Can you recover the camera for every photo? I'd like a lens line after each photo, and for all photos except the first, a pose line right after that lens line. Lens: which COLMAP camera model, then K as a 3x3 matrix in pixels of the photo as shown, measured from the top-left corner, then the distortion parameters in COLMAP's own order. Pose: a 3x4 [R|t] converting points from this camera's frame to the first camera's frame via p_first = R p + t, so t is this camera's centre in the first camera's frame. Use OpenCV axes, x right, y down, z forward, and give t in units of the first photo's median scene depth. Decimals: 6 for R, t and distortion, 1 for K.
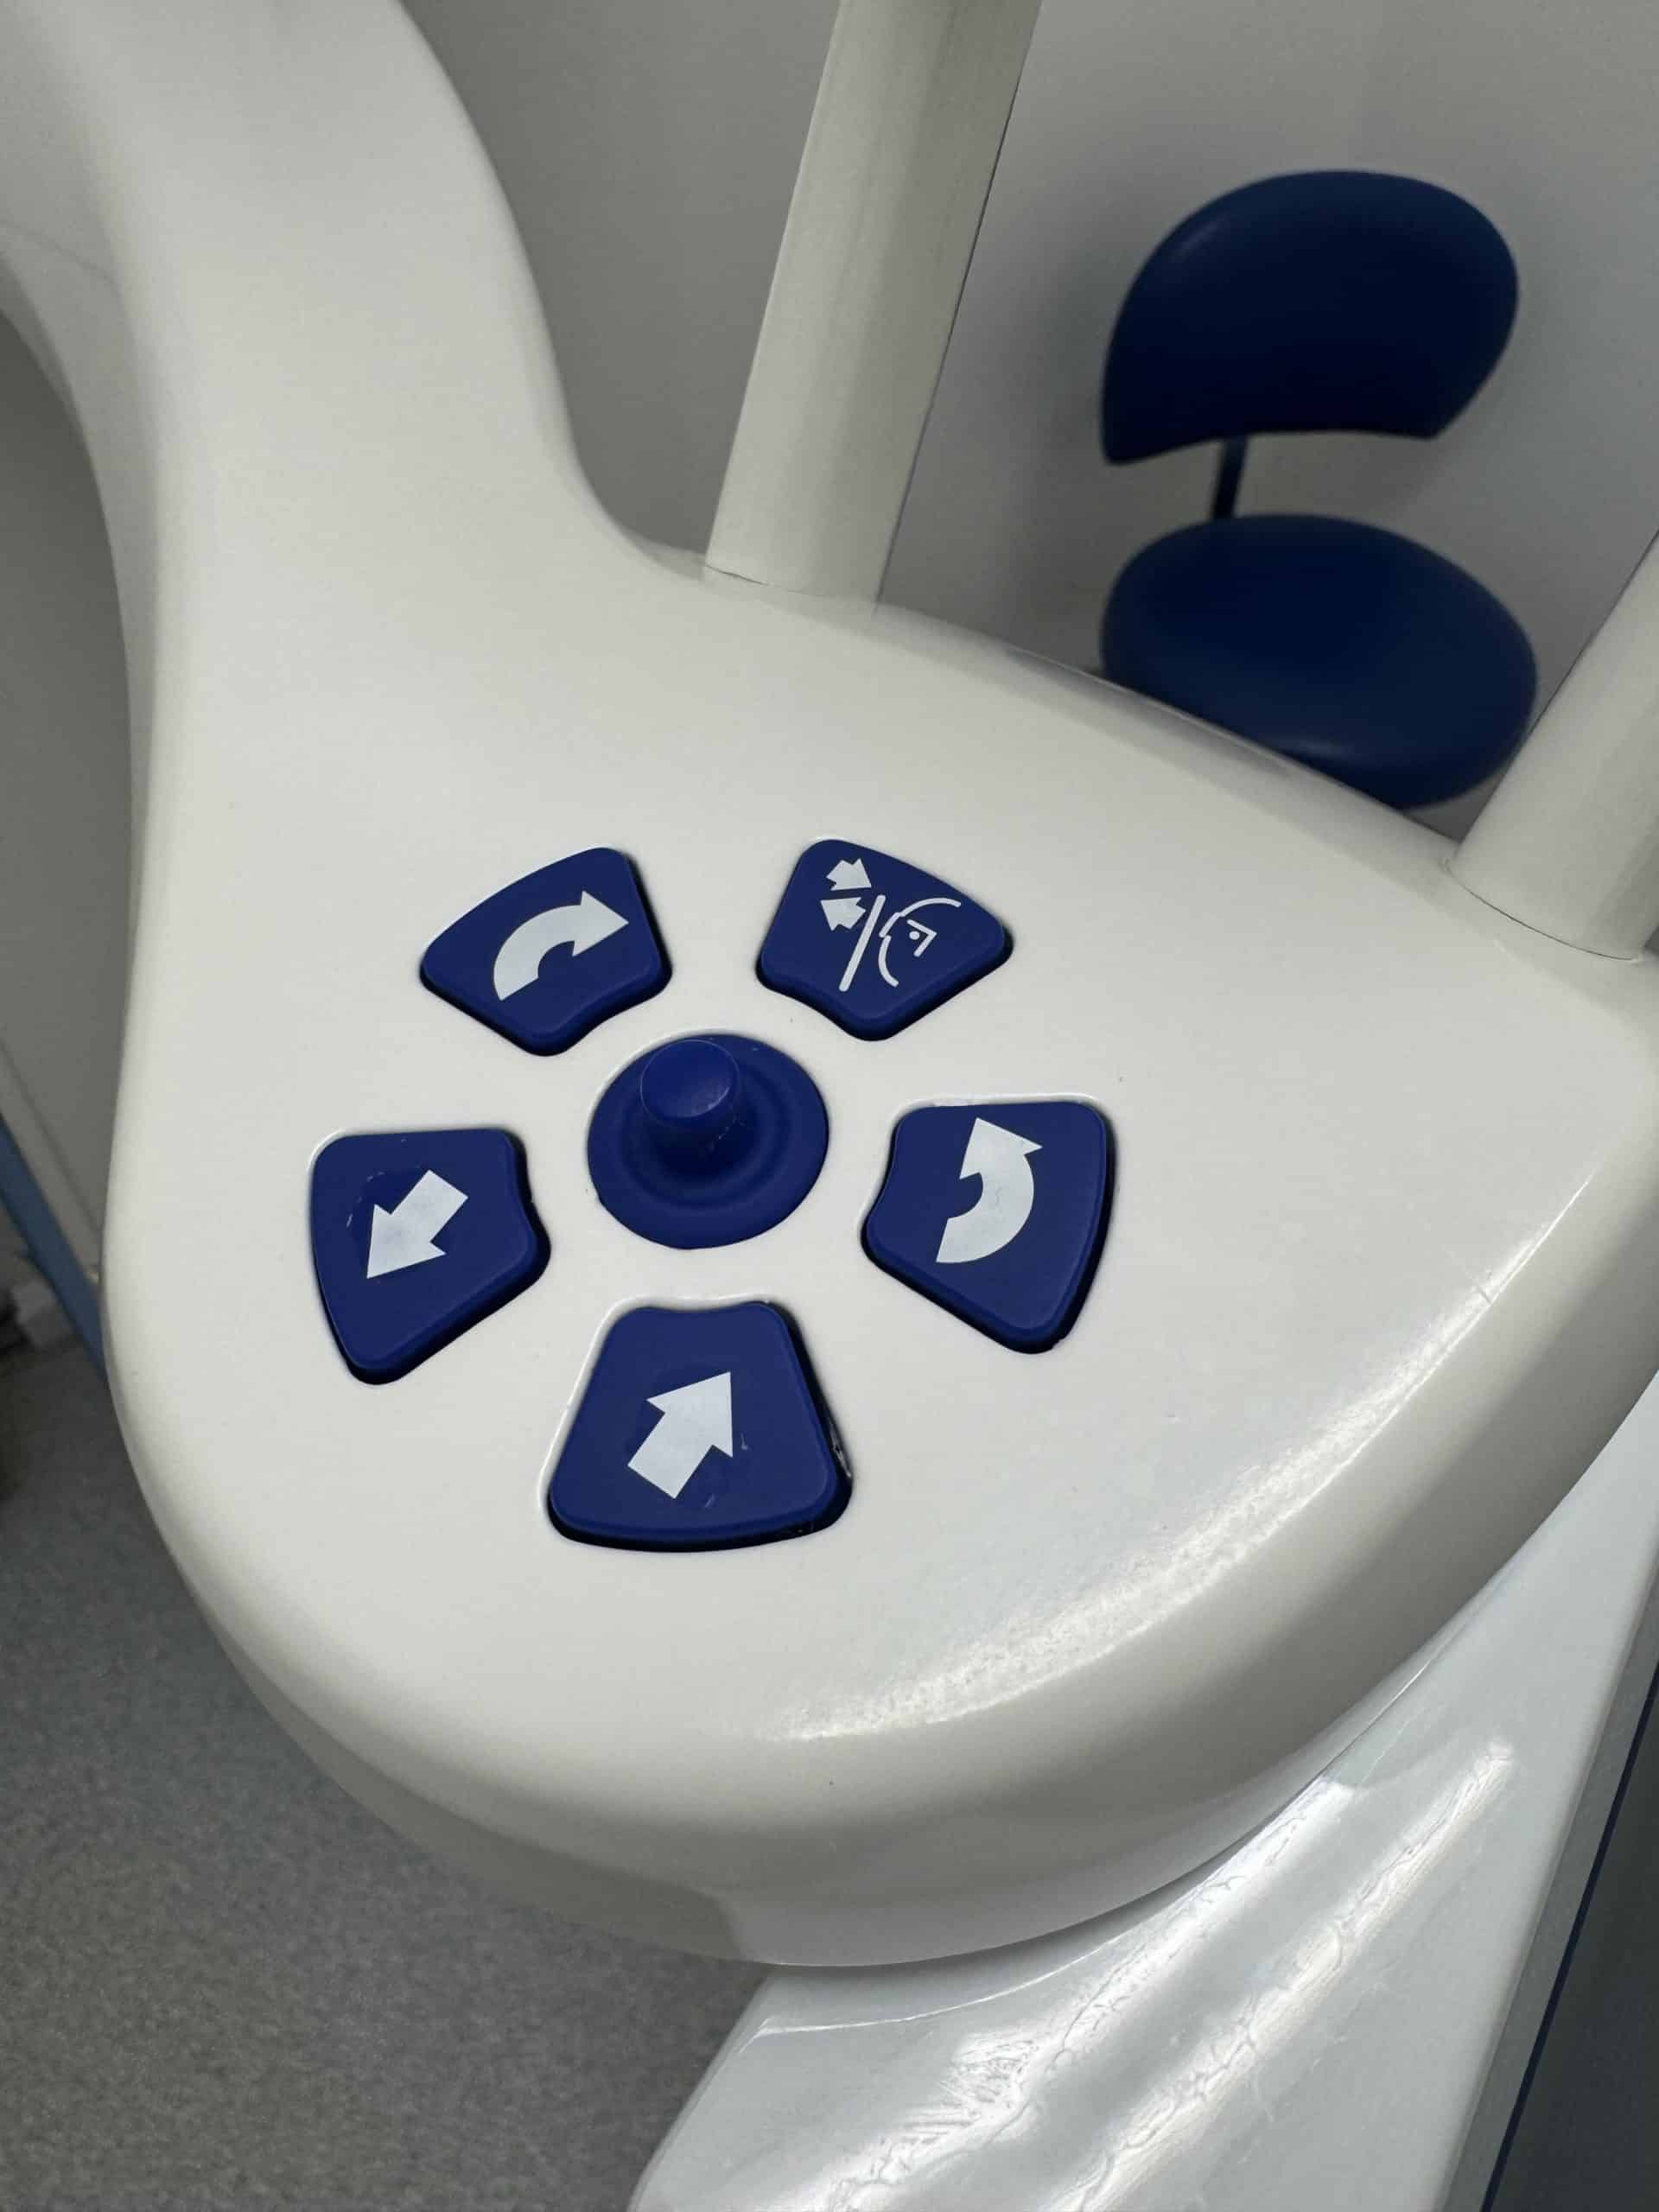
lens RADIAL K [[1559.0, 0, 822.0], [0, 1559.0, 1039.0], [0, 0, 1]] dist [0.030740, -0.001519]
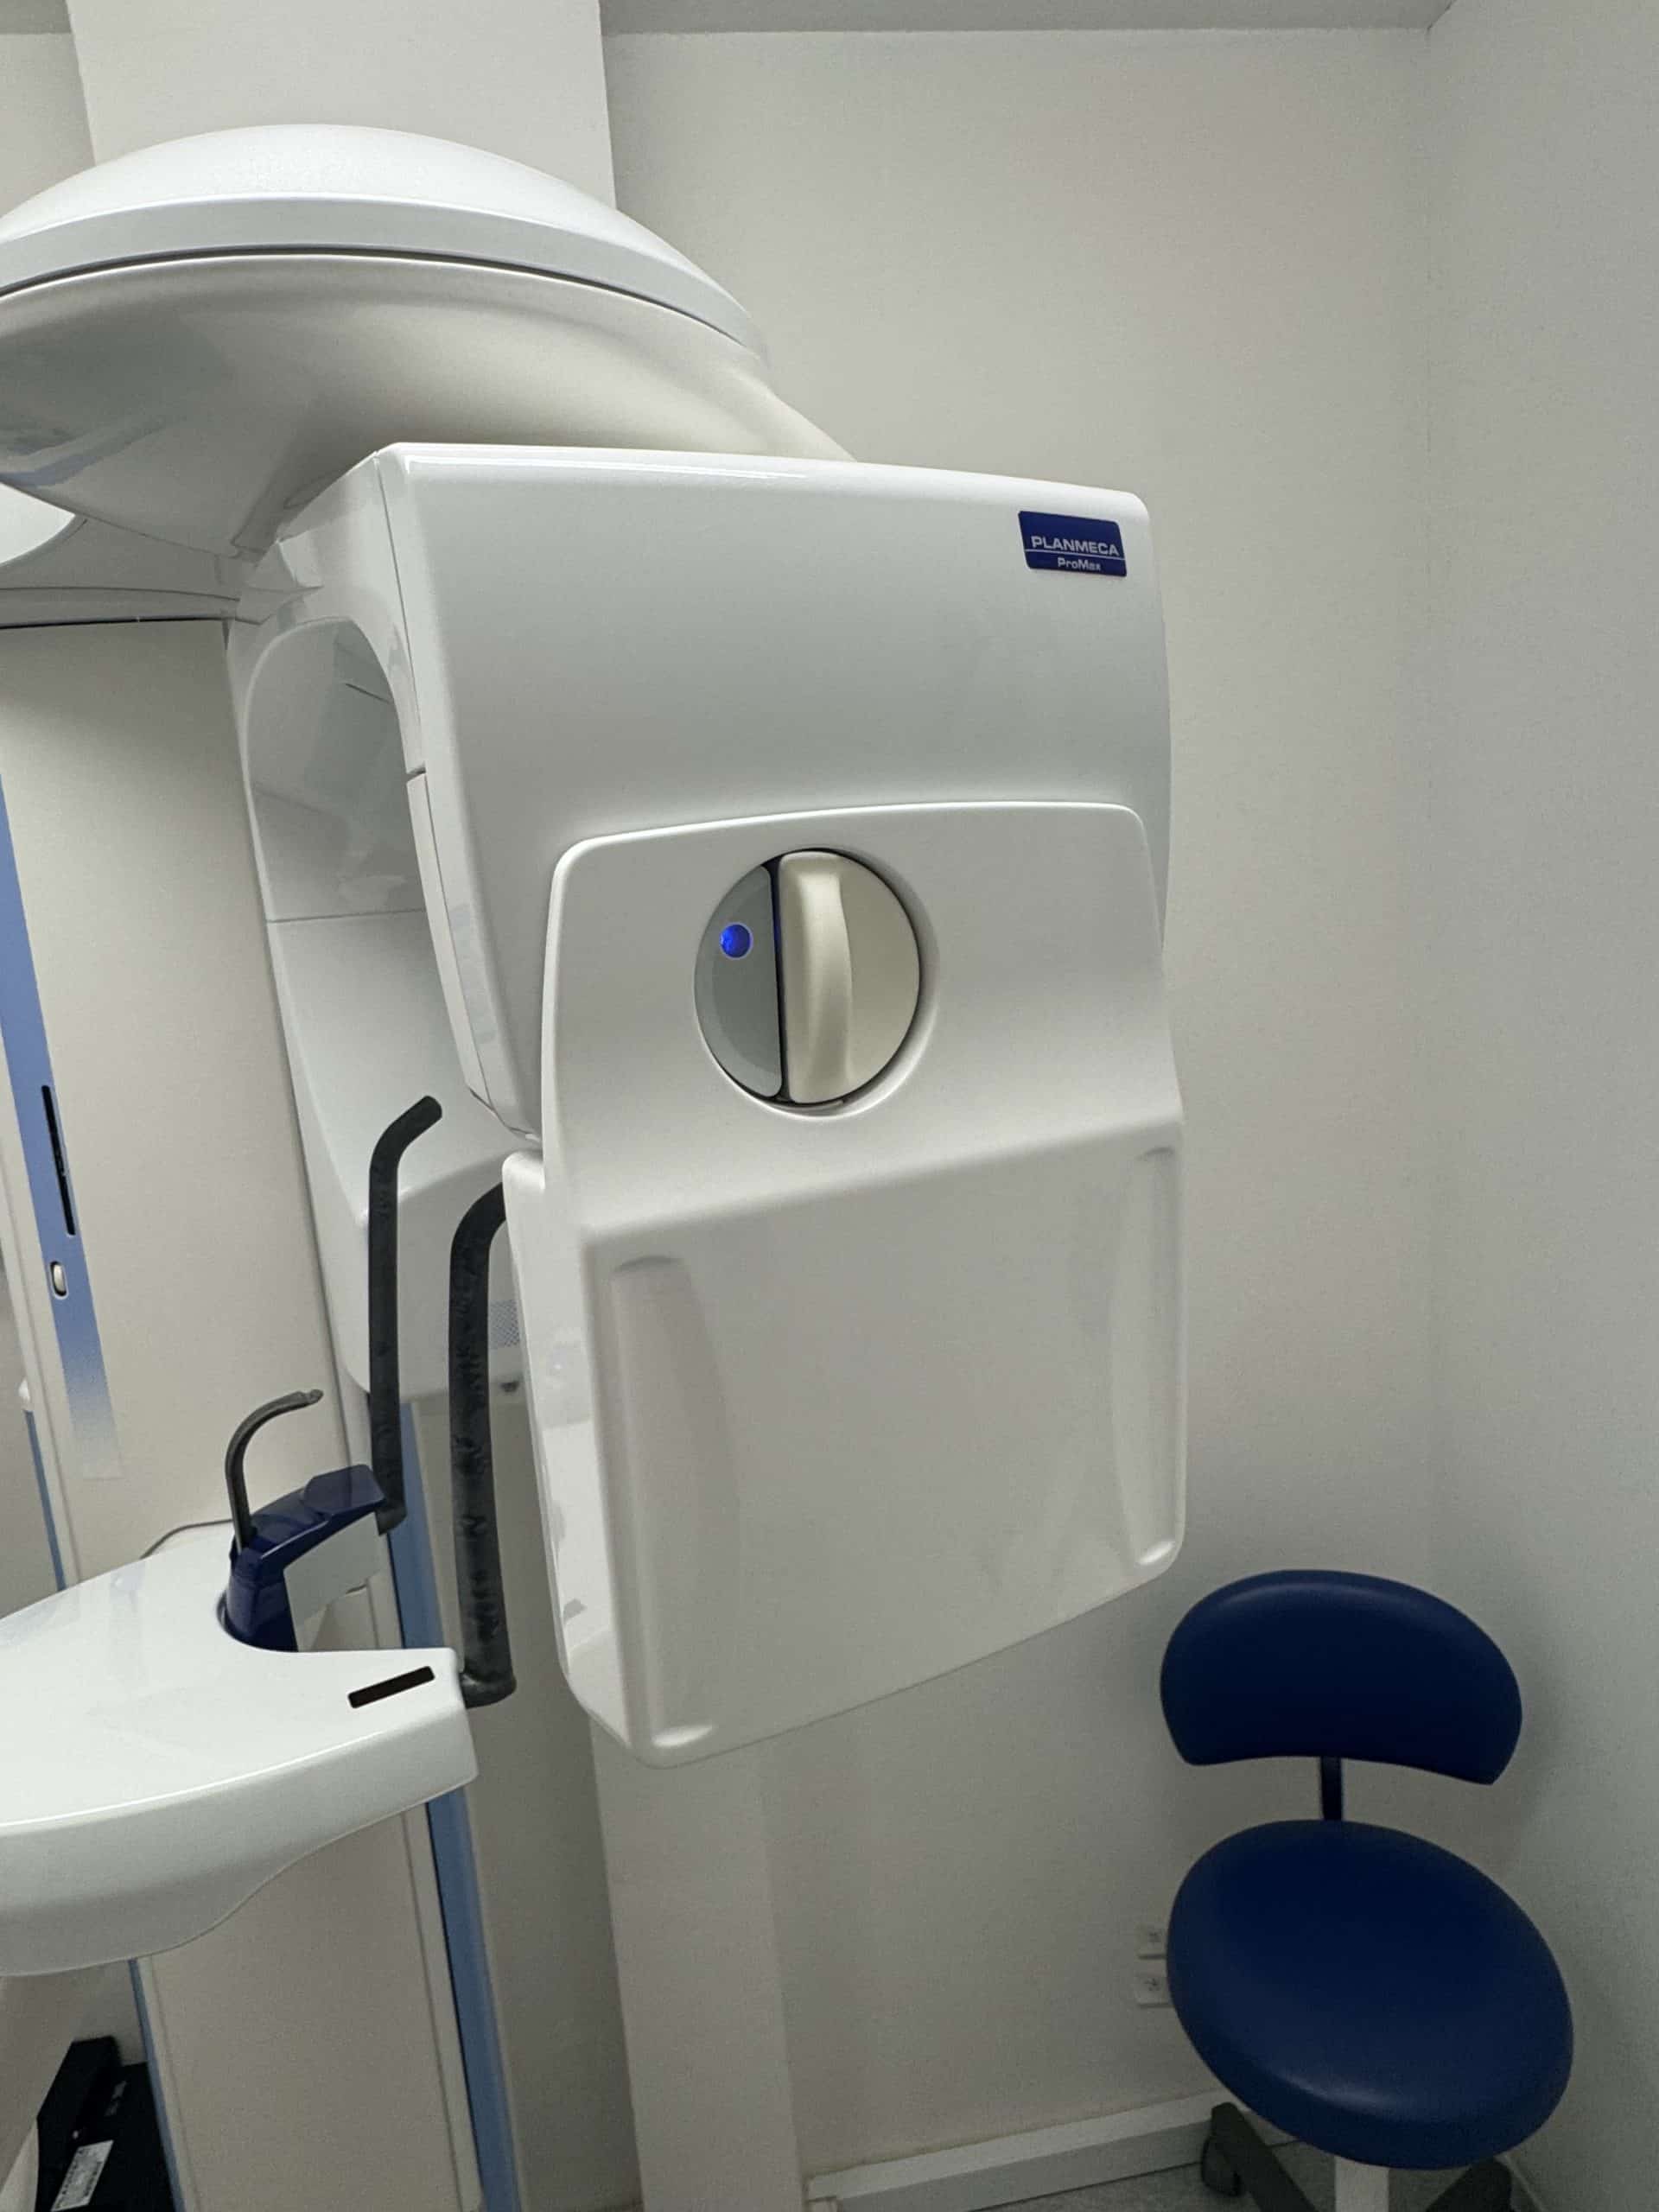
lens RADIAL K [[1429.7, 0, 829.5], [0, 1429.7, 1106.0], [0, 0, 1]] dist [-0.022244, -0.000855]
pose [[0.892761, -0.025601, -0.449802, 4.556720], [-0.247771, 0.805945, -0.537645, -1.091296], [0.376280, 0.591437, 0.713173, -2.479716]]
